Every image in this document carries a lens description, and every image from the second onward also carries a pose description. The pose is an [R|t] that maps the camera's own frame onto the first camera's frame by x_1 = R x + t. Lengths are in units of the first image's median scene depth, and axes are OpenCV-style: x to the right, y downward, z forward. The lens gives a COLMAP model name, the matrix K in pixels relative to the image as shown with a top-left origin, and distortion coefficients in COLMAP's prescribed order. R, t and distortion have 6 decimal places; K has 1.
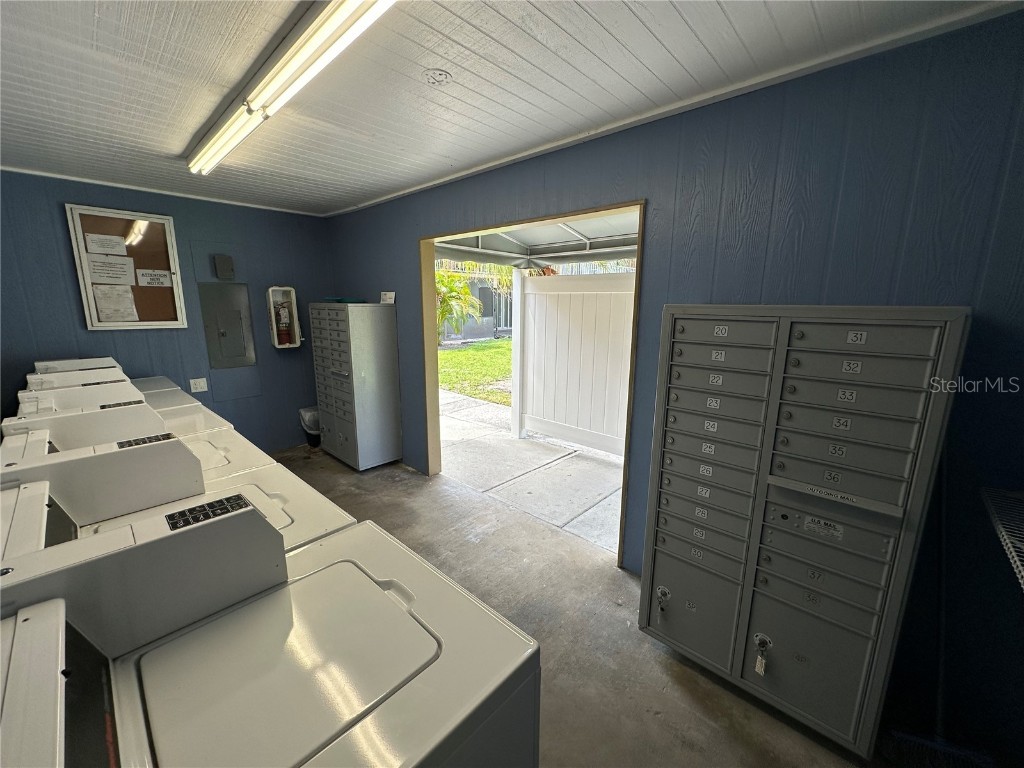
lens RADIAL K [[407.6, 0, 510.7], [0, 407.6, 382.1], [0, 0, 1]] dist [-0.004679, 0.001494]
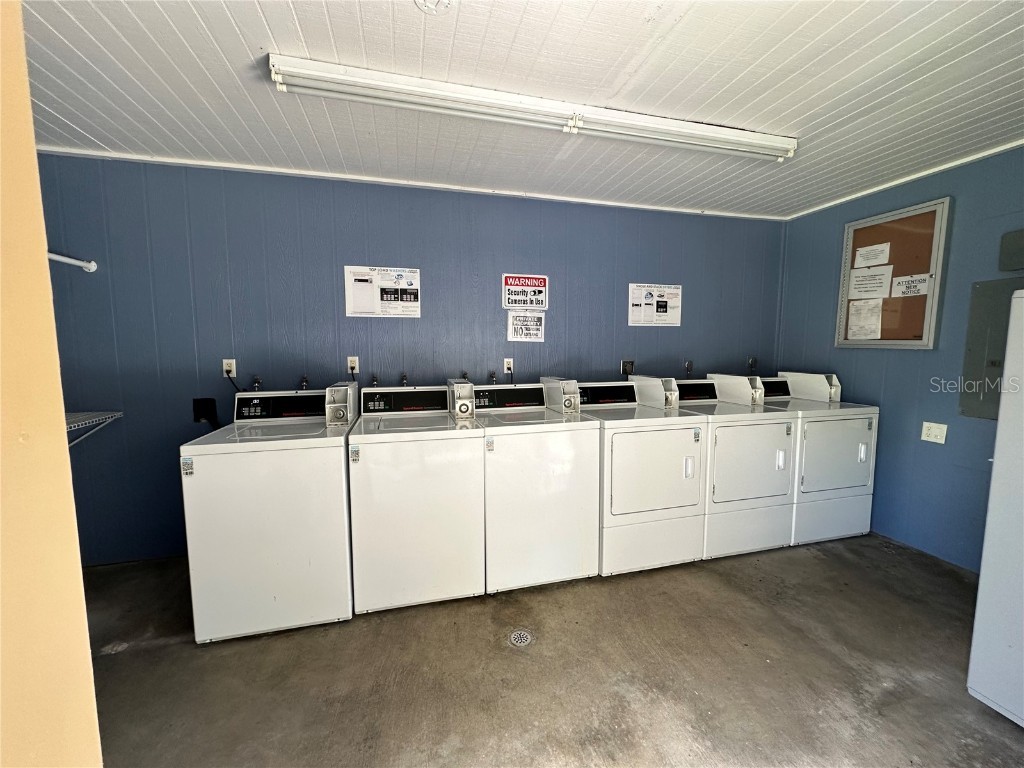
lens RADIAL K [[407.6, 0, 511.0], [0, 407.6, 384.6], [0, 0, 1]] dist [-0.004679, 0.001494]
pose [[-0.531341, 0.082212, -0.843159, 0.218039], [-0.165674, 0.965978, 0.198591, -0.099560], [0.830800, 0.245209, -0.499644, 0.804375]]
